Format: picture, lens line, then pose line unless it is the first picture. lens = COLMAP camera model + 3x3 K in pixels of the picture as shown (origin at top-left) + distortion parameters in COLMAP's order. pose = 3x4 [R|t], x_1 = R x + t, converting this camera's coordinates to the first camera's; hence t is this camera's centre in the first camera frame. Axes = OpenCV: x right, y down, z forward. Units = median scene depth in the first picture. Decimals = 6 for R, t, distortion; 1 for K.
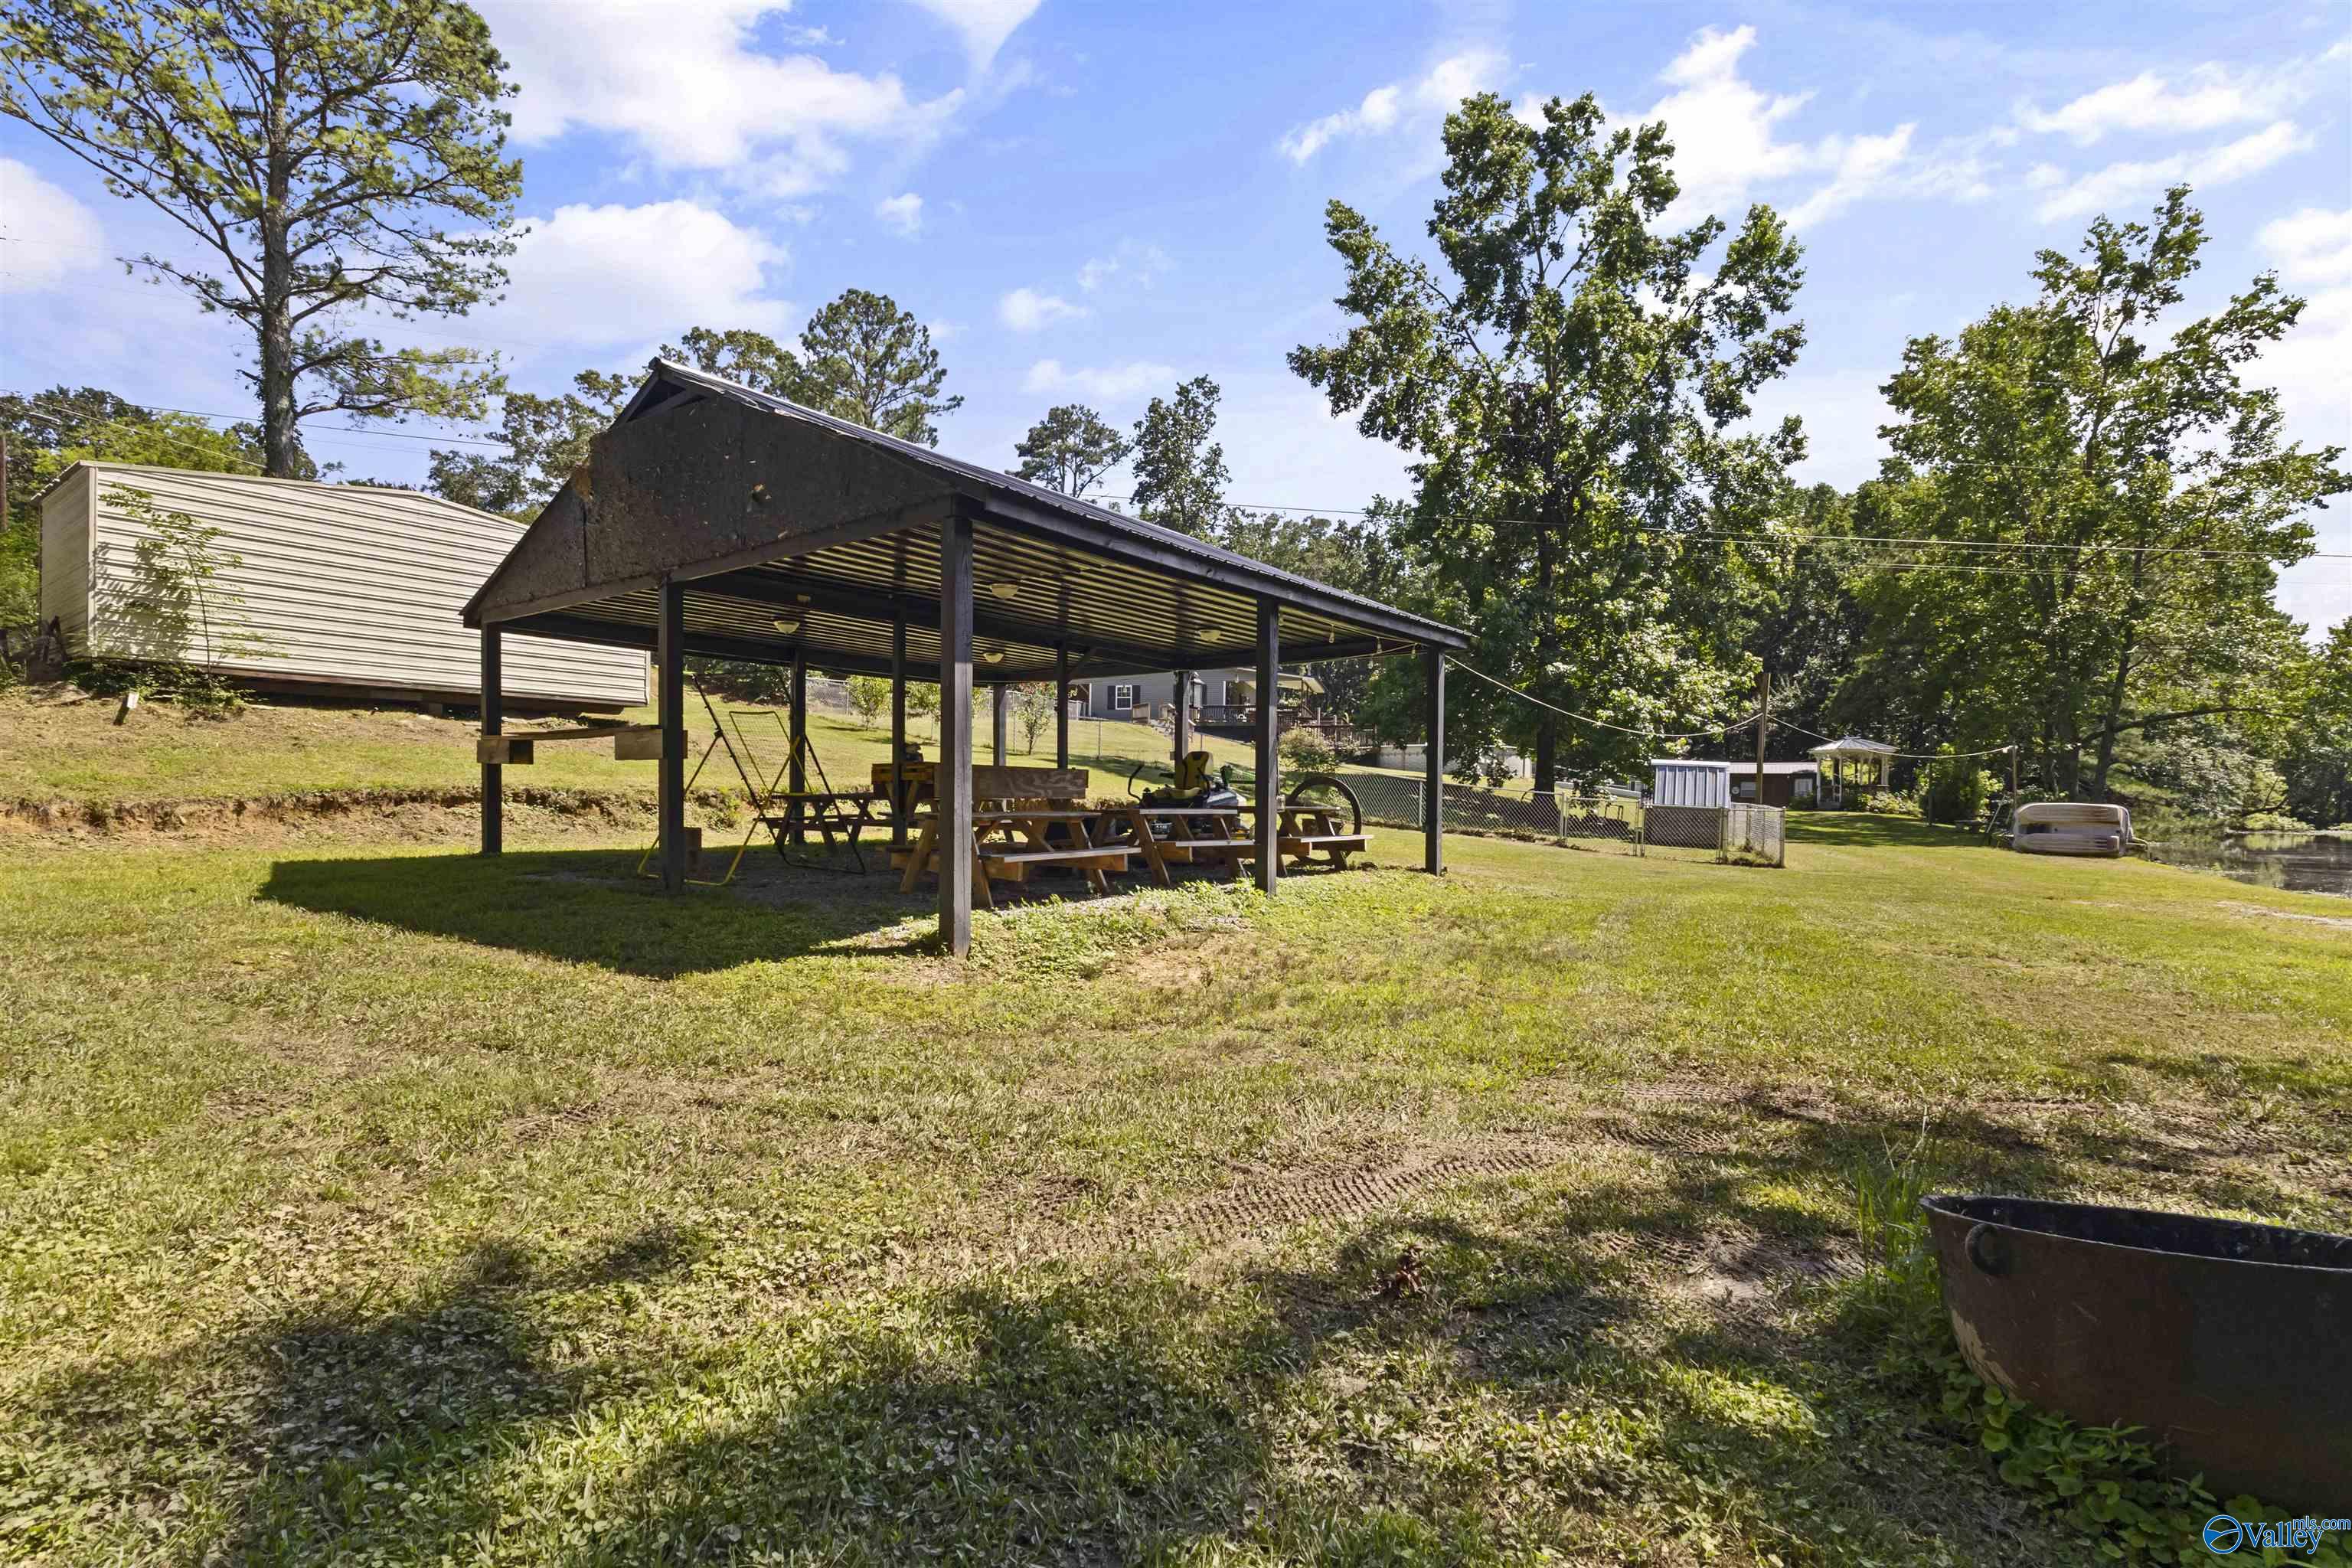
lens RADIAL K [[1086.3, 0, 1176.0], [0, 1086.3, 784.0], [0, 0, 1]] dist [0.002119, -0.000011]
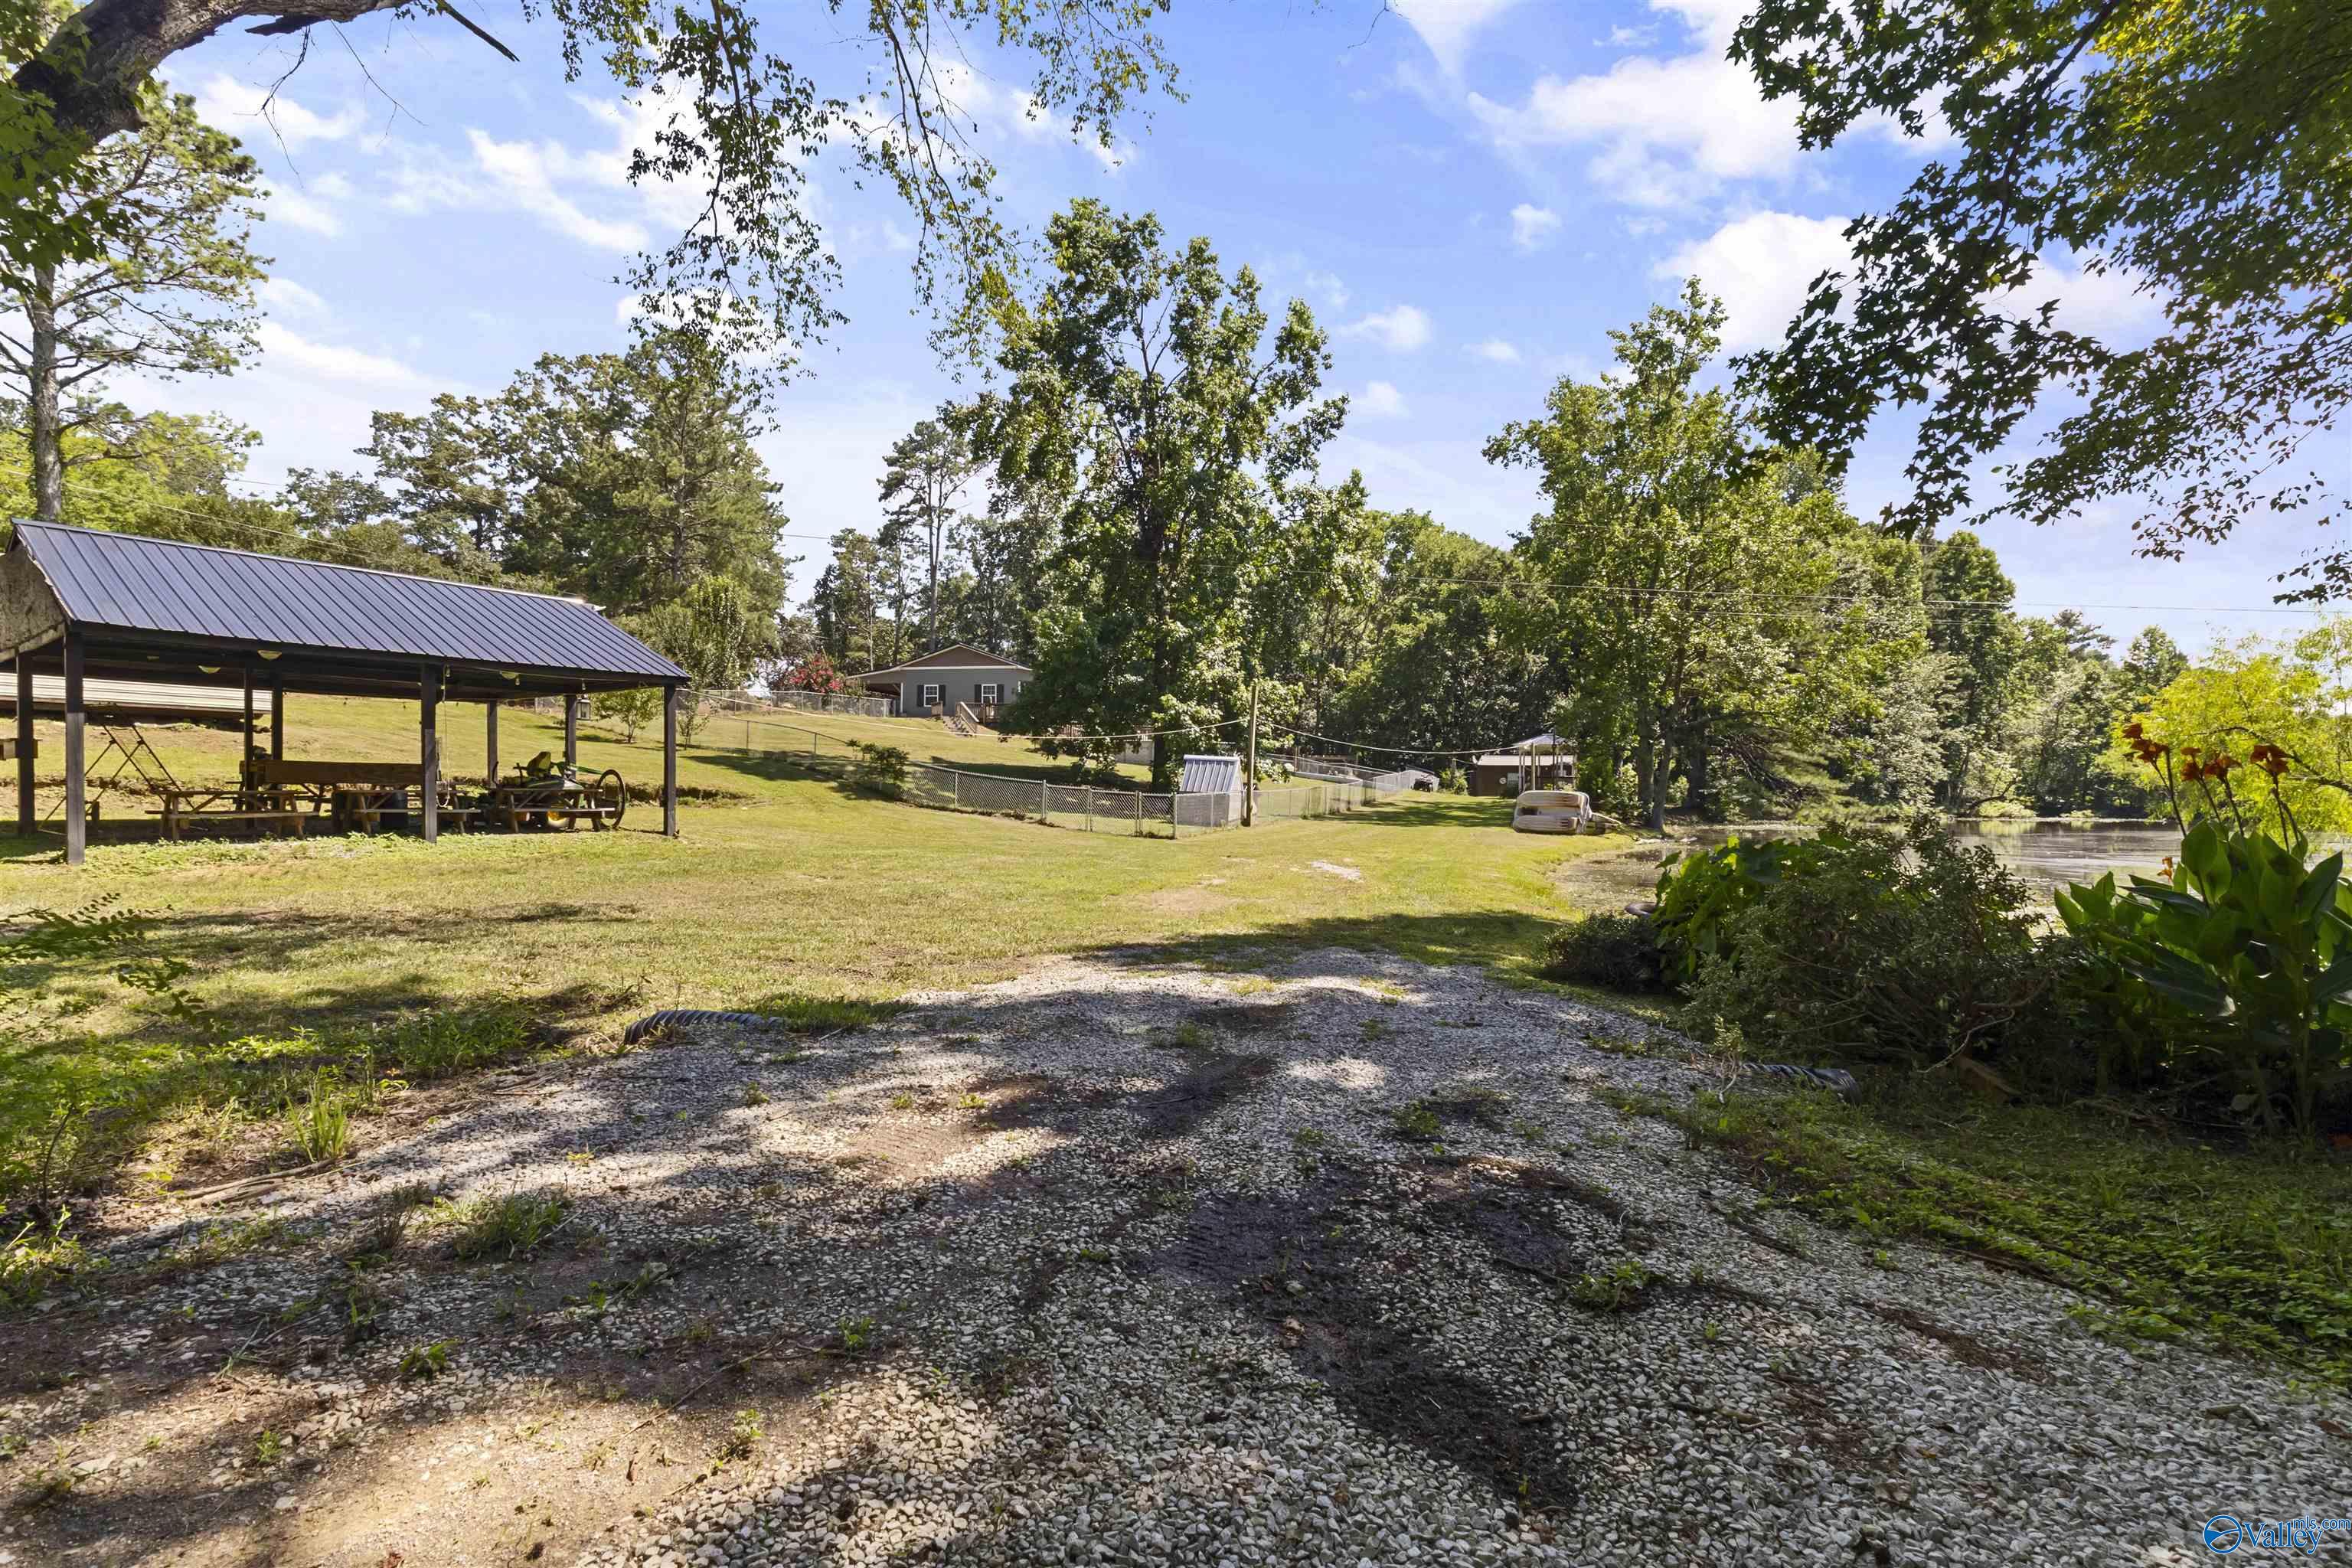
lens RADIAL K [[1071.9, 0, 1176.0], [0, 1071.9, 784.0], [0, 0, 1]] dist [-0.000433, 0.000549]
pose [[0.999798, 0.001648, 0.020047, 0.360750], [-0.001845, 0.999950, 0.009801, -0.001242], [-0.020030, -0.009836, 0.999751, -0.192834]]
